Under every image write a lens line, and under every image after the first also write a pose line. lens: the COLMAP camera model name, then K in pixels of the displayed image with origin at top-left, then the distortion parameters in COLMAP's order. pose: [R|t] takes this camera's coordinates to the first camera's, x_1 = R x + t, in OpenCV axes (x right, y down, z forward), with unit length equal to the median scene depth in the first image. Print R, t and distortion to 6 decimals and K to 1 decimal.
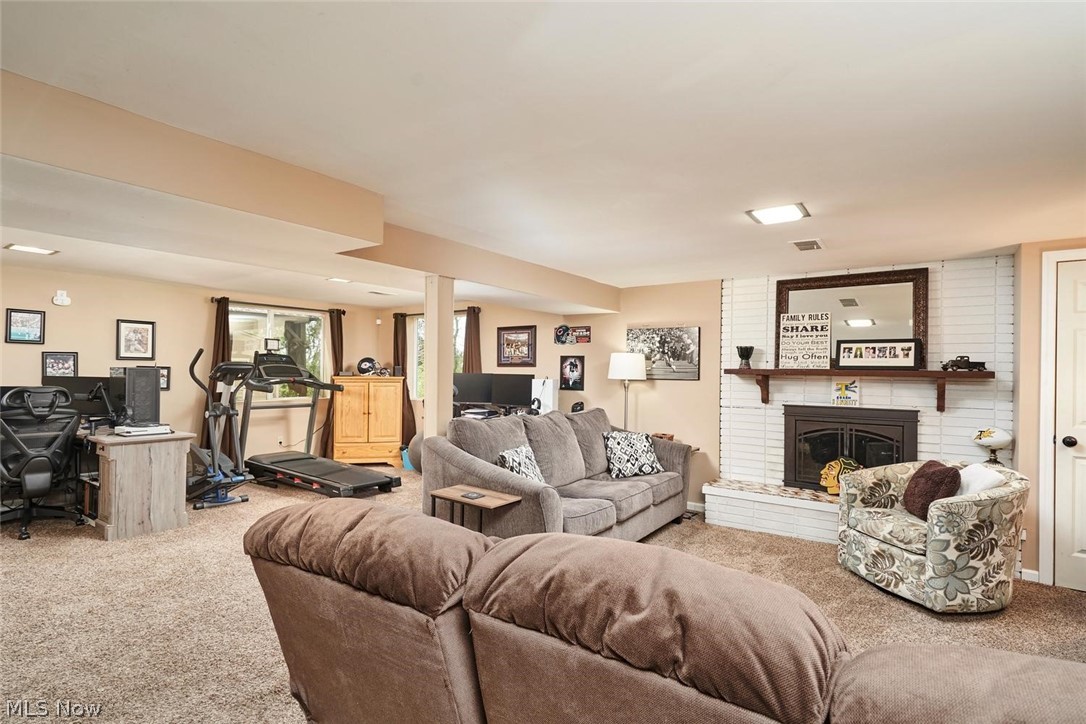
lens RADIAL K [[534.2, 0, 543.1], [0, 534.2, 367.2], [0, 0, 1]] dist [0.000280, 0.000046]
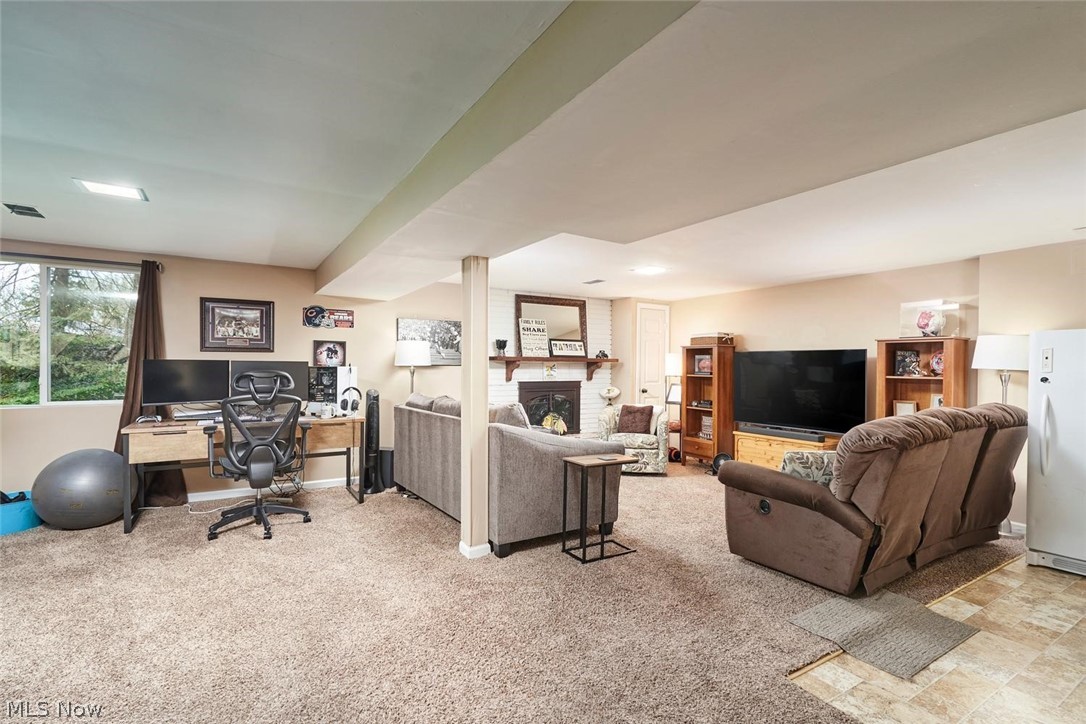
lens RADIAL K [[502.6, 0, 542.3], [0, 502.6, 367.6], [0, 0, 1]] dist [0.005828, 0.000517]
pose [[0.376958, -0.013296, 0.926135, -0.720902], [-0.007812, 0.999816, 0.017534, 0.007749], [-0.926198, -0.013844, 0.376784, 0.407448]]
